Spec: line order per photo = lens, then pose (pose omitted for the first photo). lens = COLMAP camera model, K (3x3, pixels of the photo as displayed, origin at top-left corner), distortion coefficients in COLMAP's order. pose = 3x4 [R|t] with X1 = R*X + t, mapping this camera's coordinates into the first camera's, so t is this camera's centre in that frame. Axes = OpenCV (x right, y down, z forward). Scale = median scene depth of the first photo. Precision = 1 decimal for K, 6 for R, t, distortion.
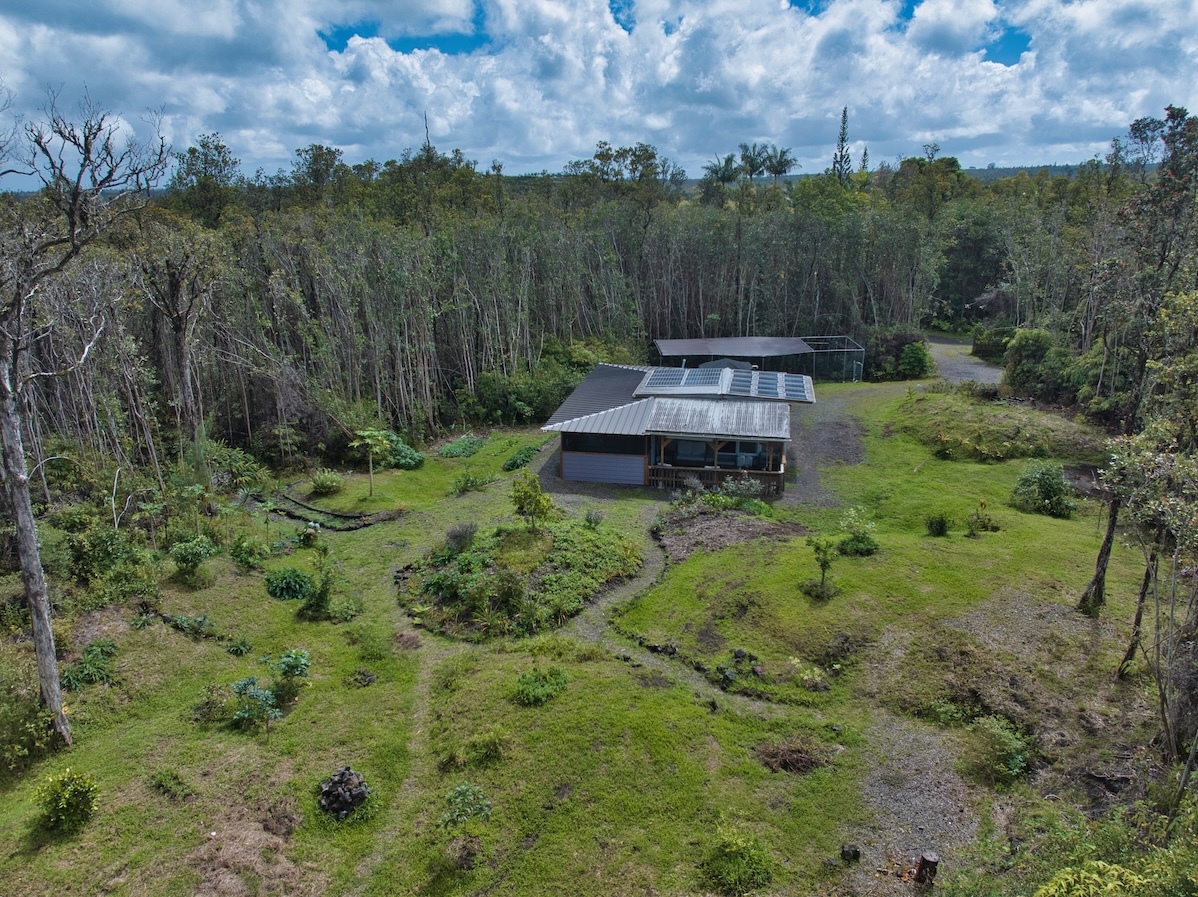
lens RADIAL K [[838.9, 0, 601.7], [0, 838.9, 445.3], [0, 0, 1]] dist [0.004604, -0.012034]
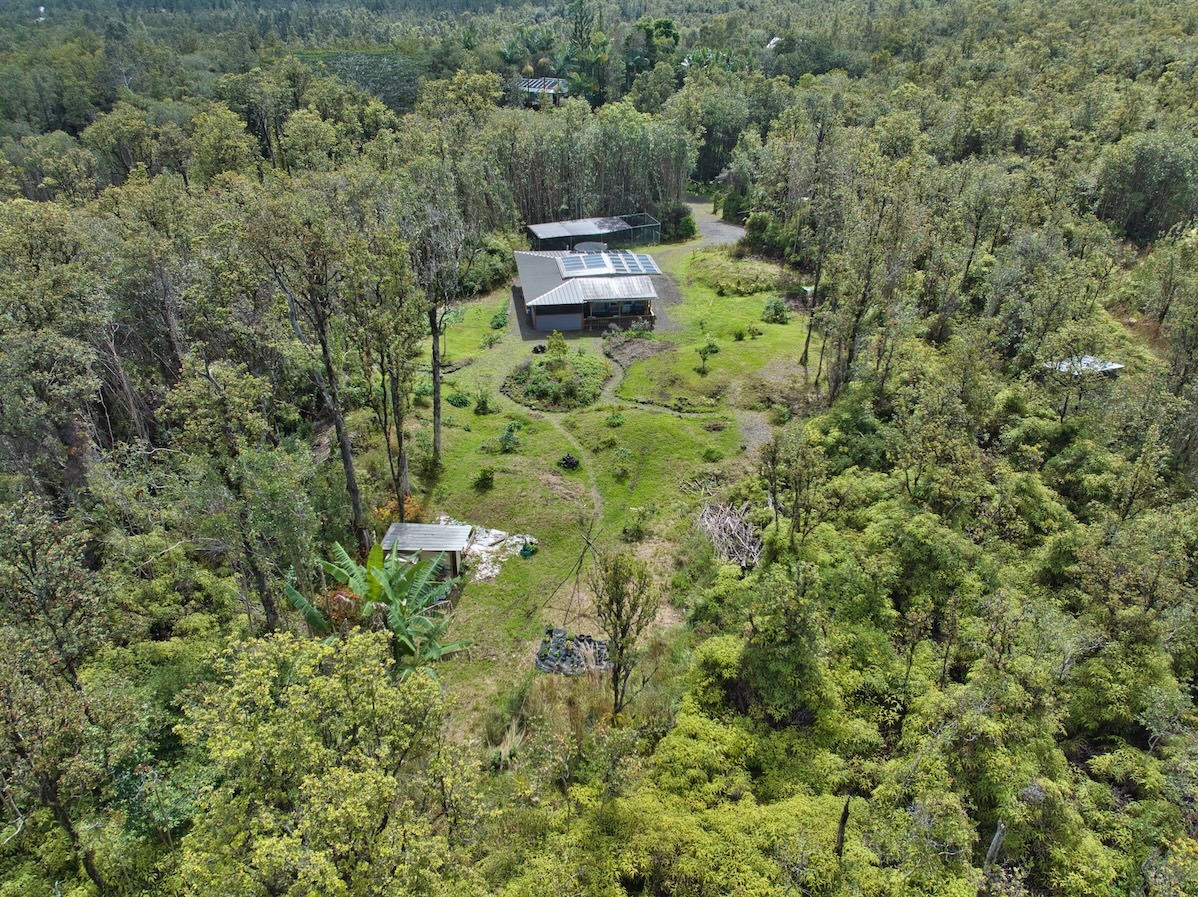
lens RADIAL K [[838.9, 0, 596.6], [0, 838.9, 448.9], [0, 0, 1]] dist [0.004604, -0.012034]
pose [[0.940959, -0.153350, 0.301796, -0.560423], [0.082633, 0.968591, 0.234527, -0.138896], [-0.328282, -0.195742, 0.924076, -0.823805]]
